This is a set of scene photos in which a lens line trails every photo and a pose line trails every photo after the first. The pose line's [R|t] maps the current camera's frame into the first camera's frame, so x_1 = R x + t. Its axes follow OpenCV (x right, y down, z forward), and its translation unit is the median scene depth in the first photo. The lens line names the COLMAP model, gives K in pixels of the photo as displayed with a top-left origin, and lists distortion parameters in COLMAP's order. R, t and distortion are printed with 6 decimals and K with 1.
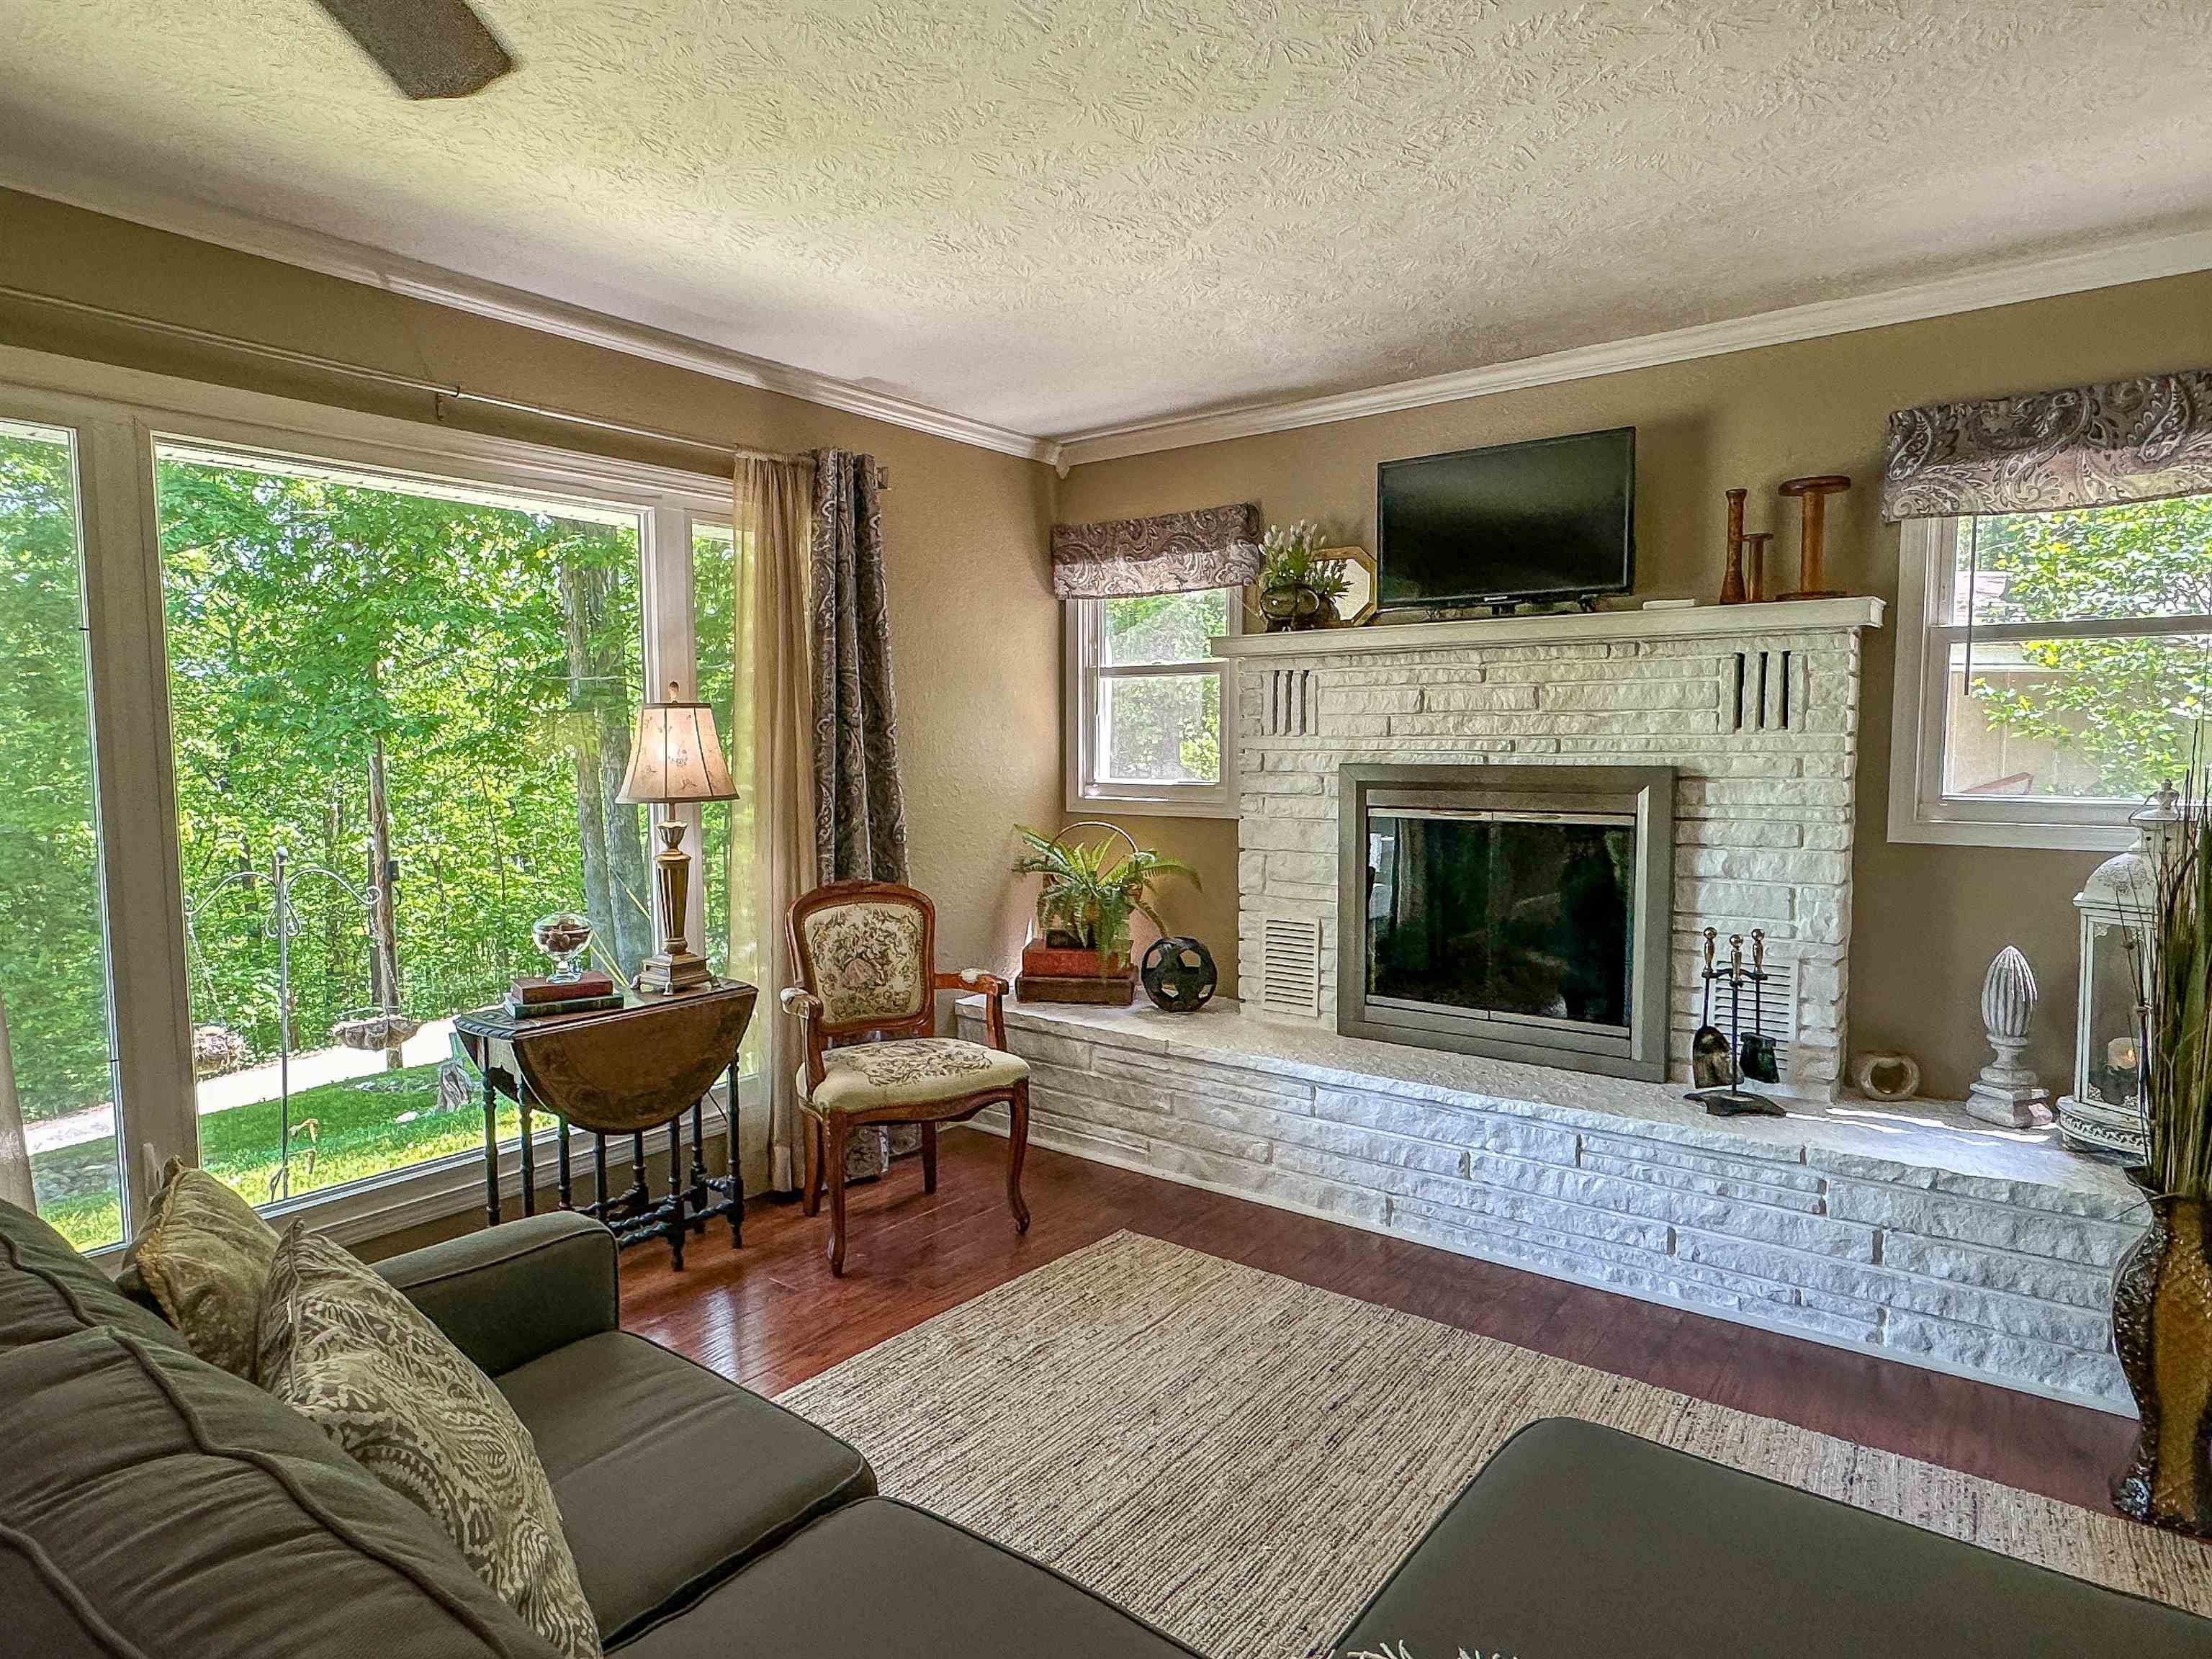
lens RADIAL K [[1248.0, 0, 1127.5], [0, 1248.0, 836.9], [0, 0, 1]] dist [-0.003342, -0.000762]
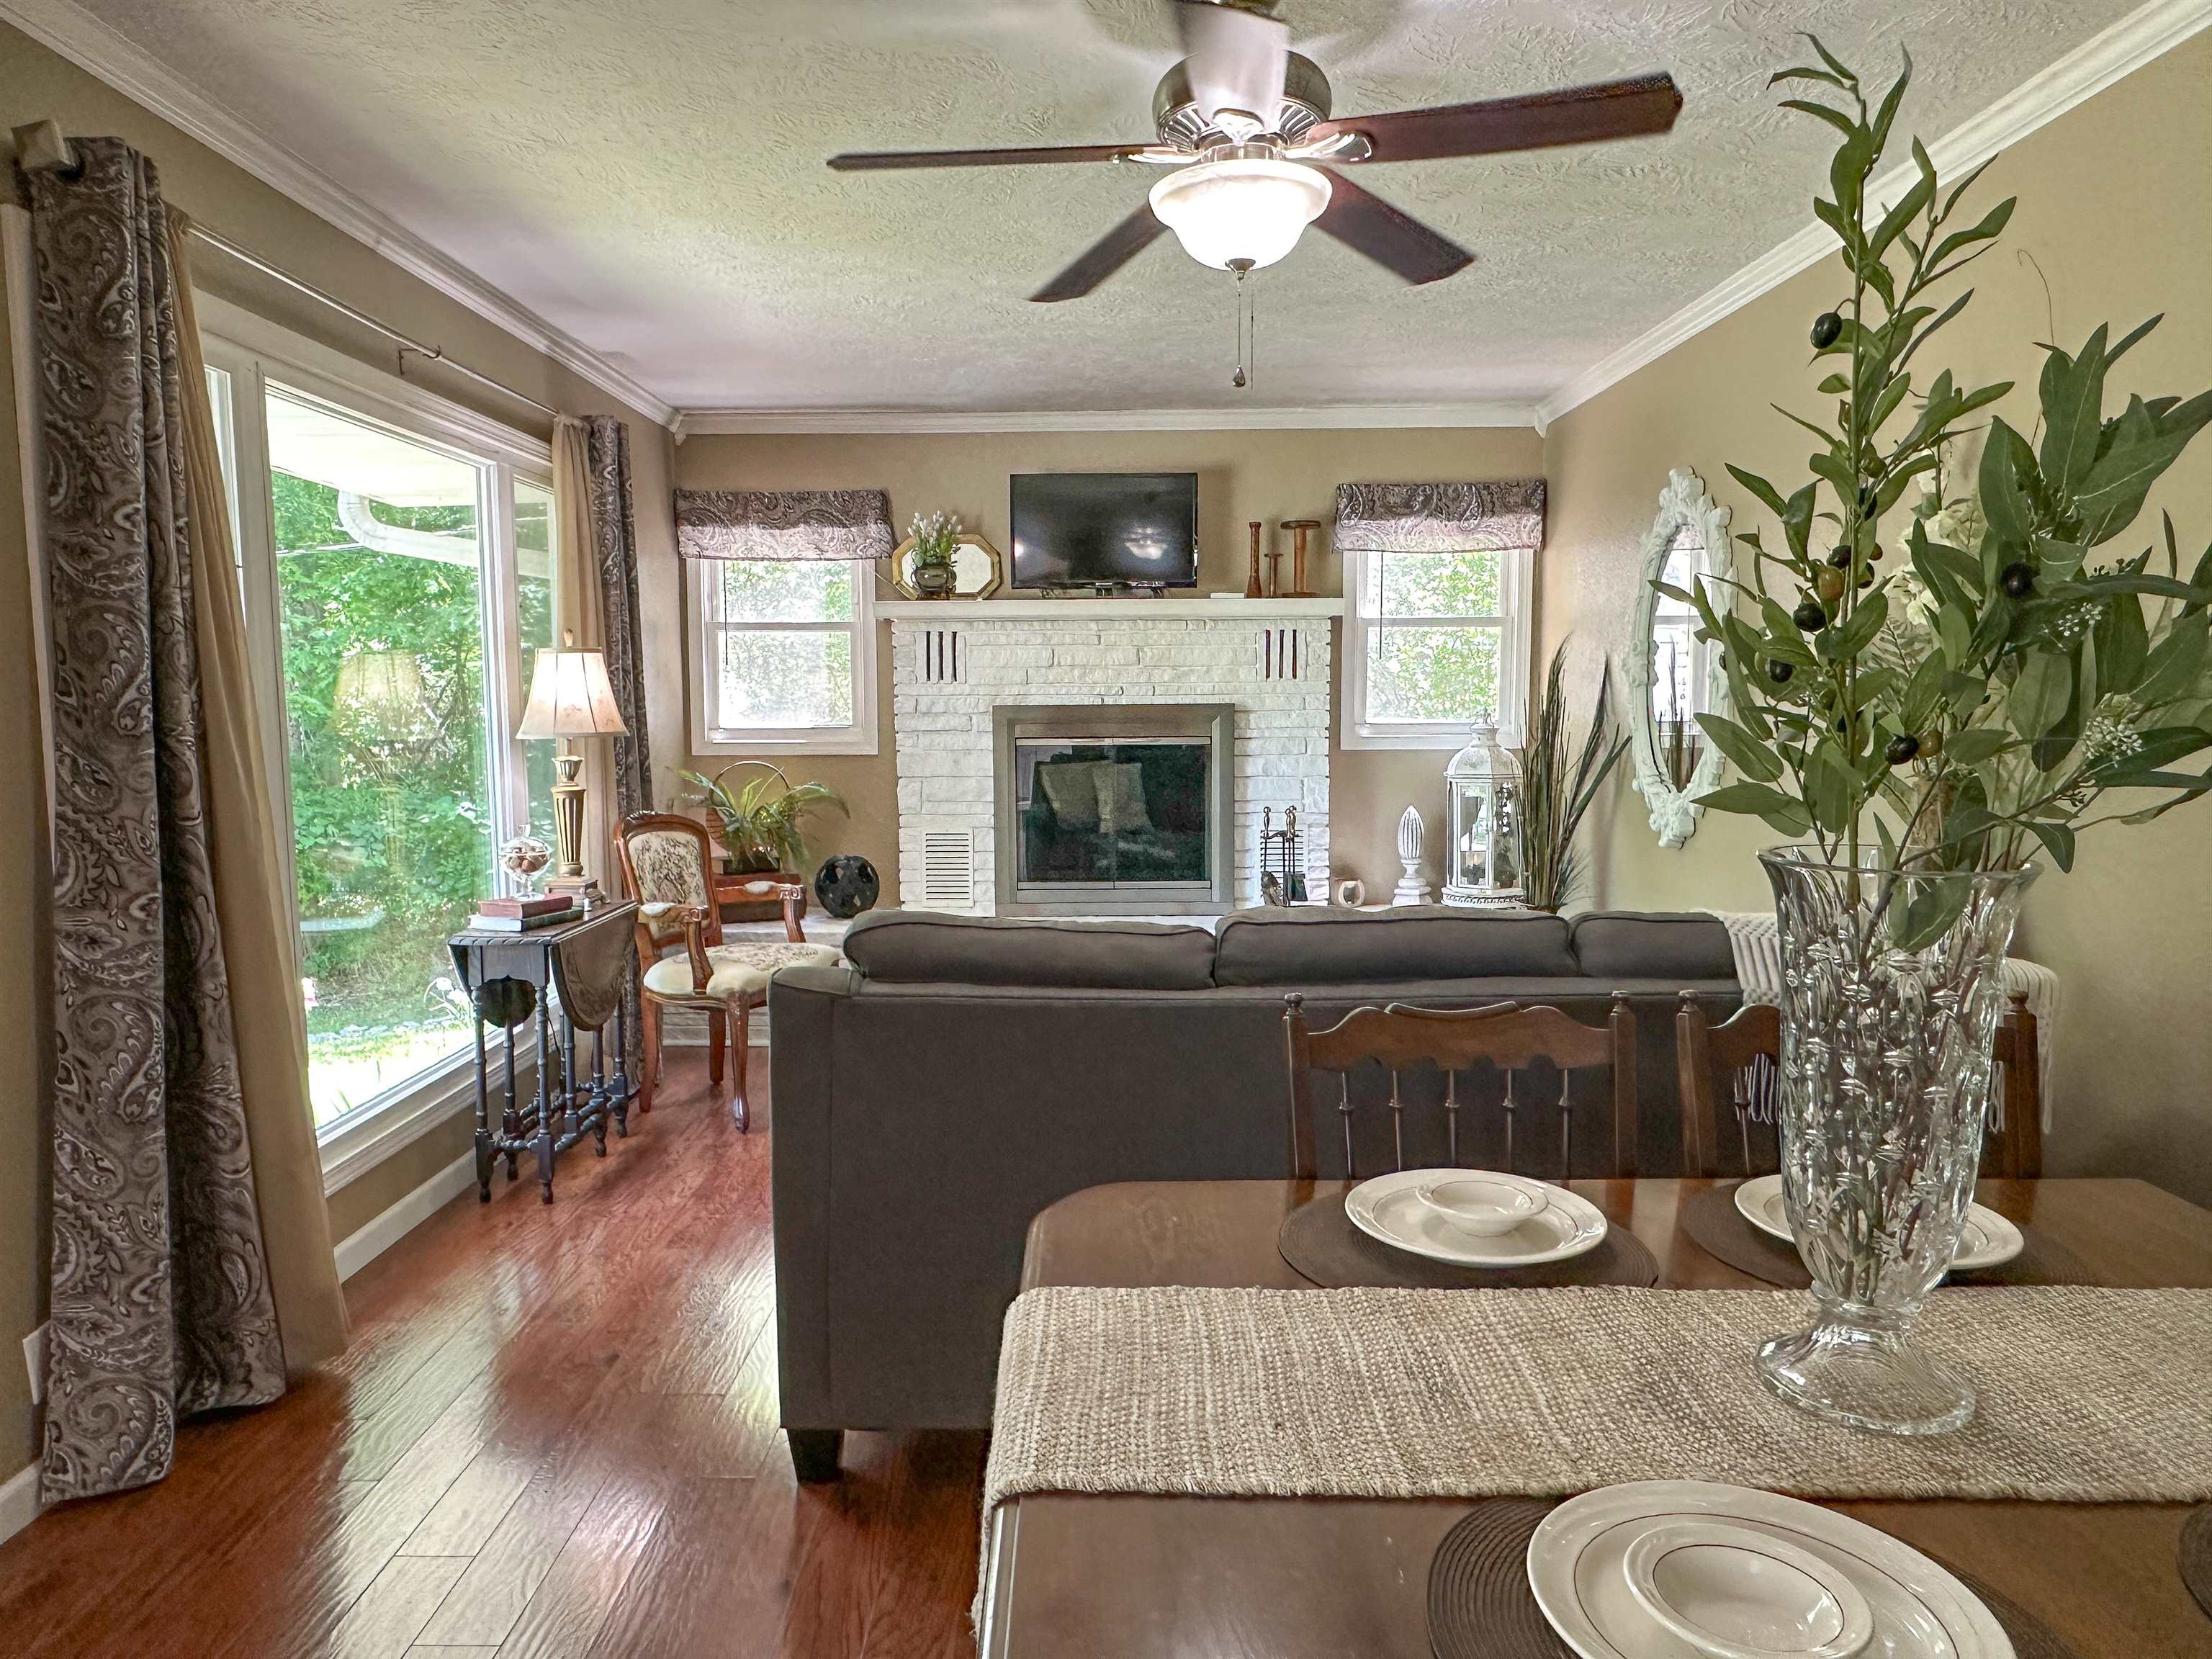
lens RADIAL K [[1418.8, 0, 1103.1], [0, 1418.8, 840.4], [0, 0, 1]] dist [0.002228, -0.005213]
pose [[0.799368, -0.061016, 0.597736, -0.654738], [0.050256, 0.998134, 0.034679, 0.037293], [-0.598736, 0.002318, 0.800943, -0.253902]]
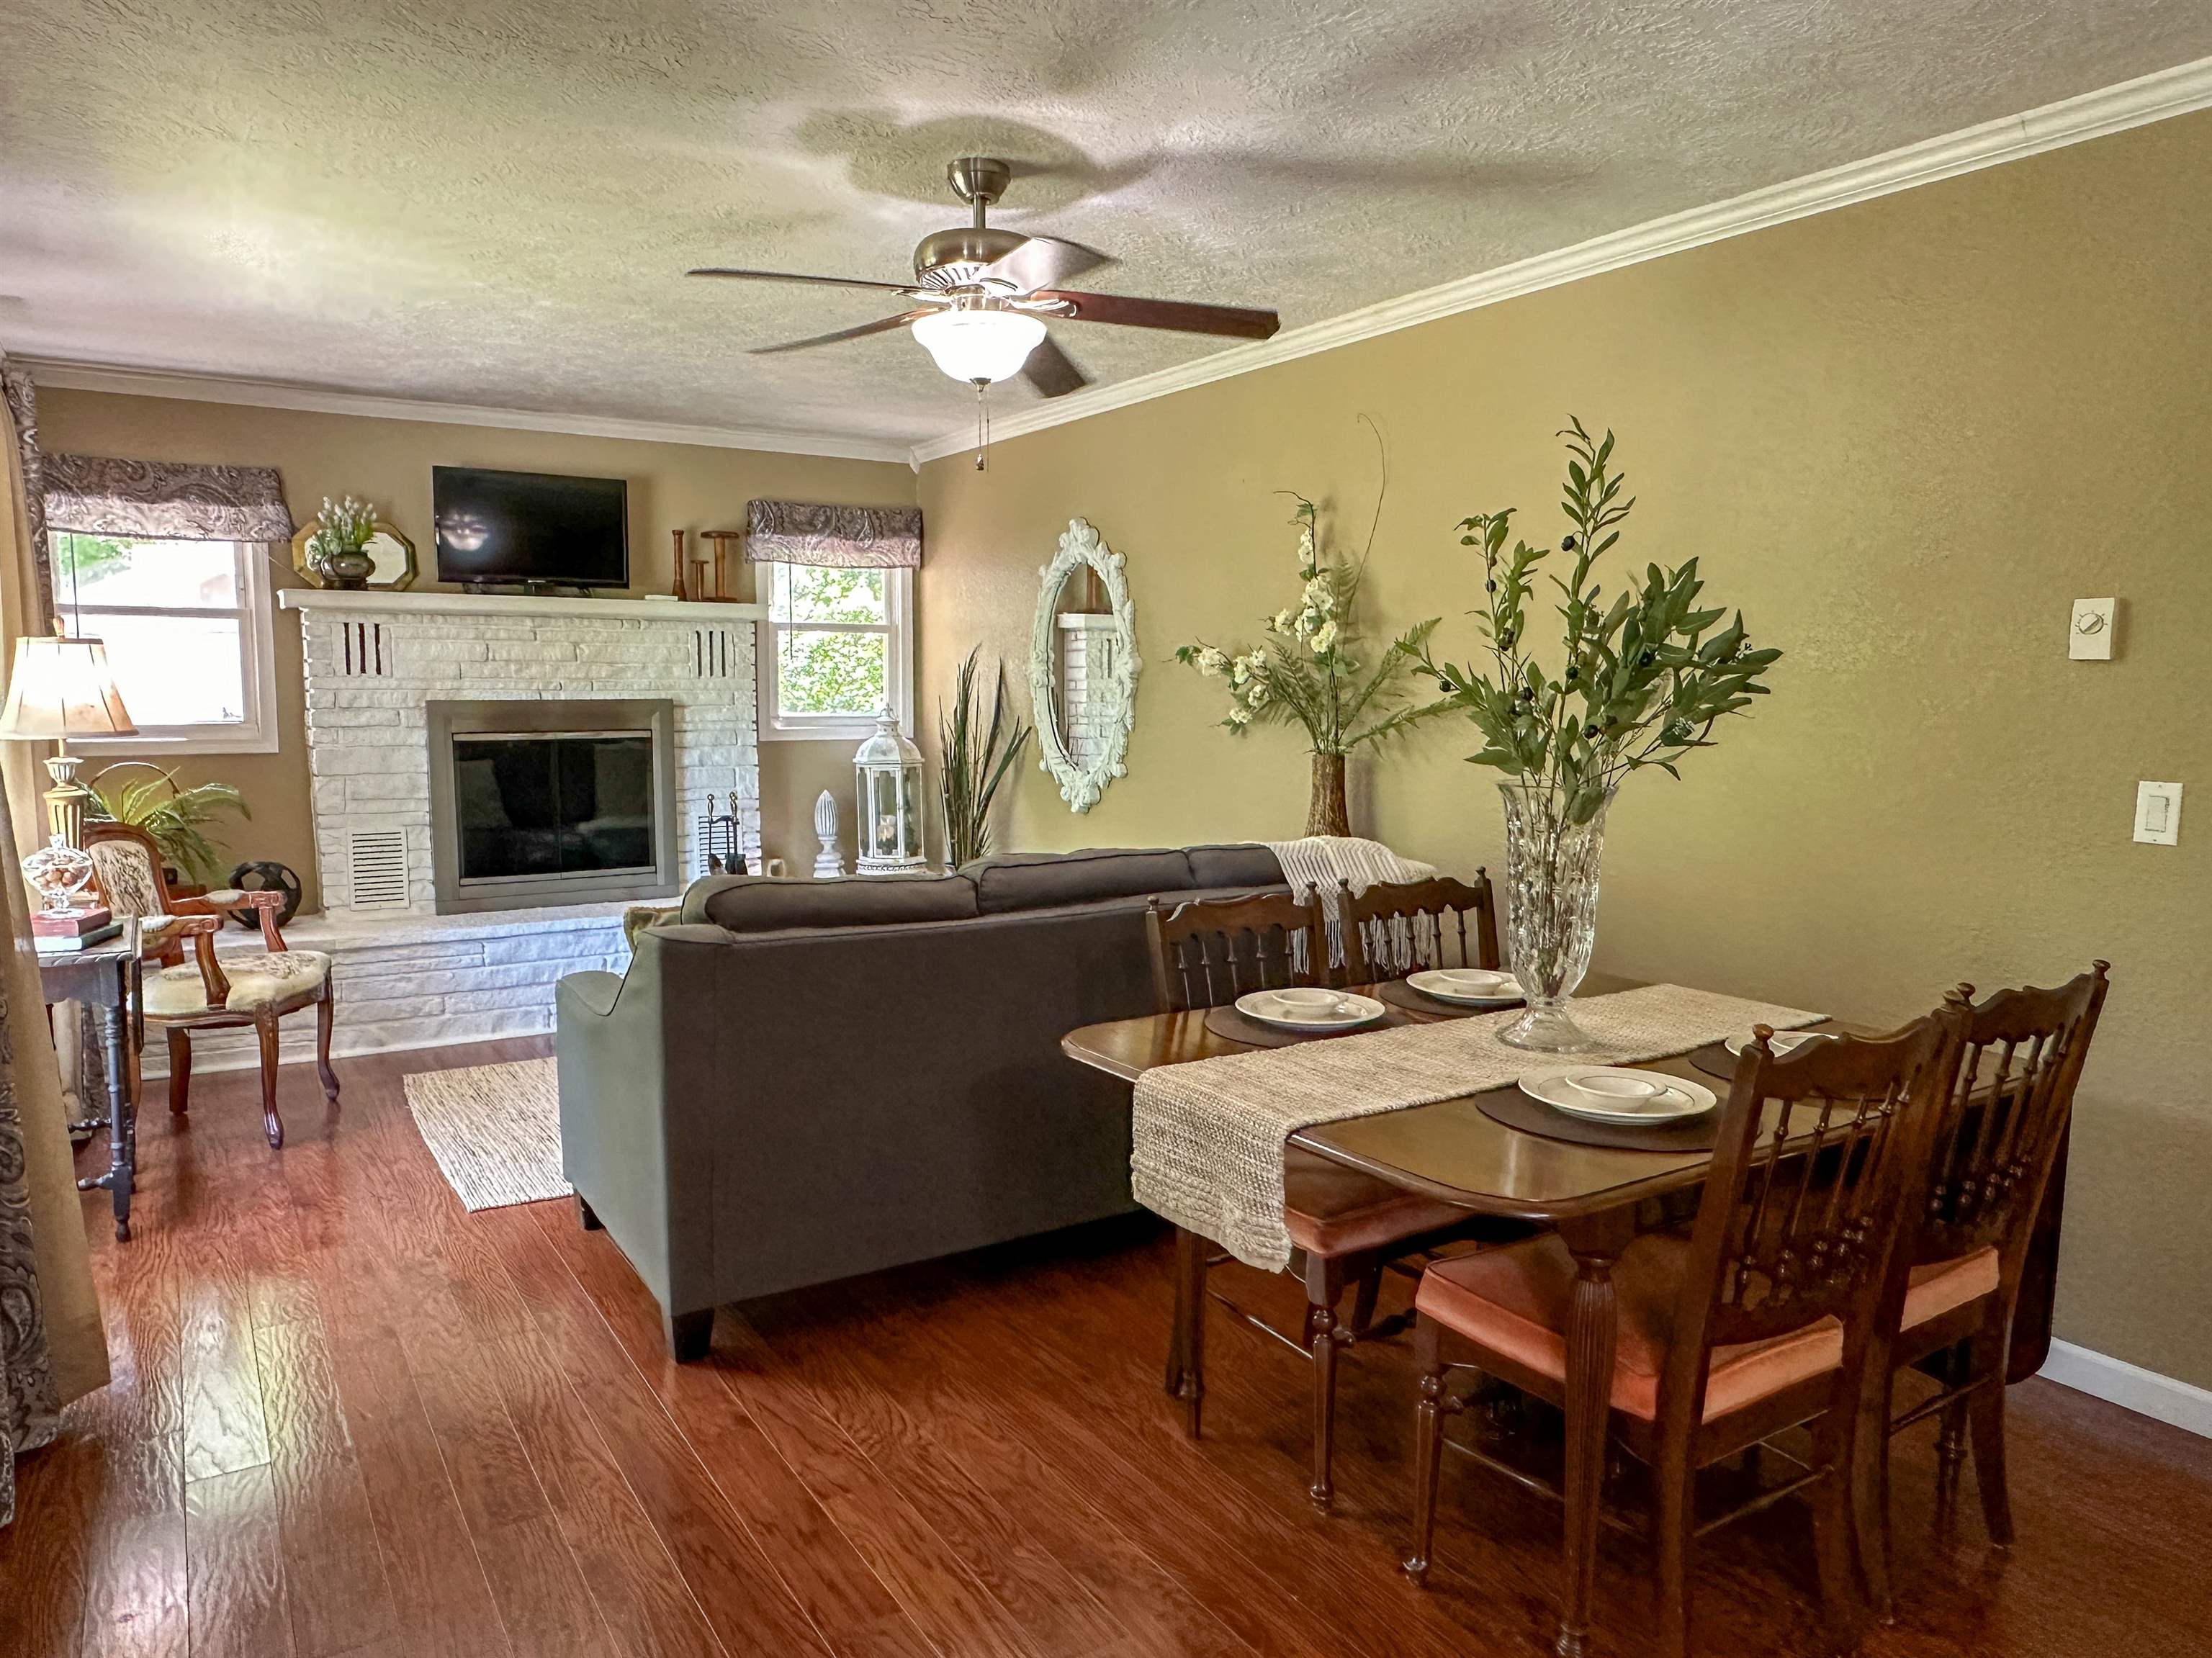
lens RADIAL K [[1418.7, 0, 1100.6], [0, 1418.7, 843.3], [0, 0, 1]] dist [0.002228, -0.005213]
pose [[0.350874, -0.098131, 0.931267, -0.991406], [0.071021, 0.994418, 0.078027, 0.023162], [-0.933726, 0.038761, 0.355885, -0.151740]]
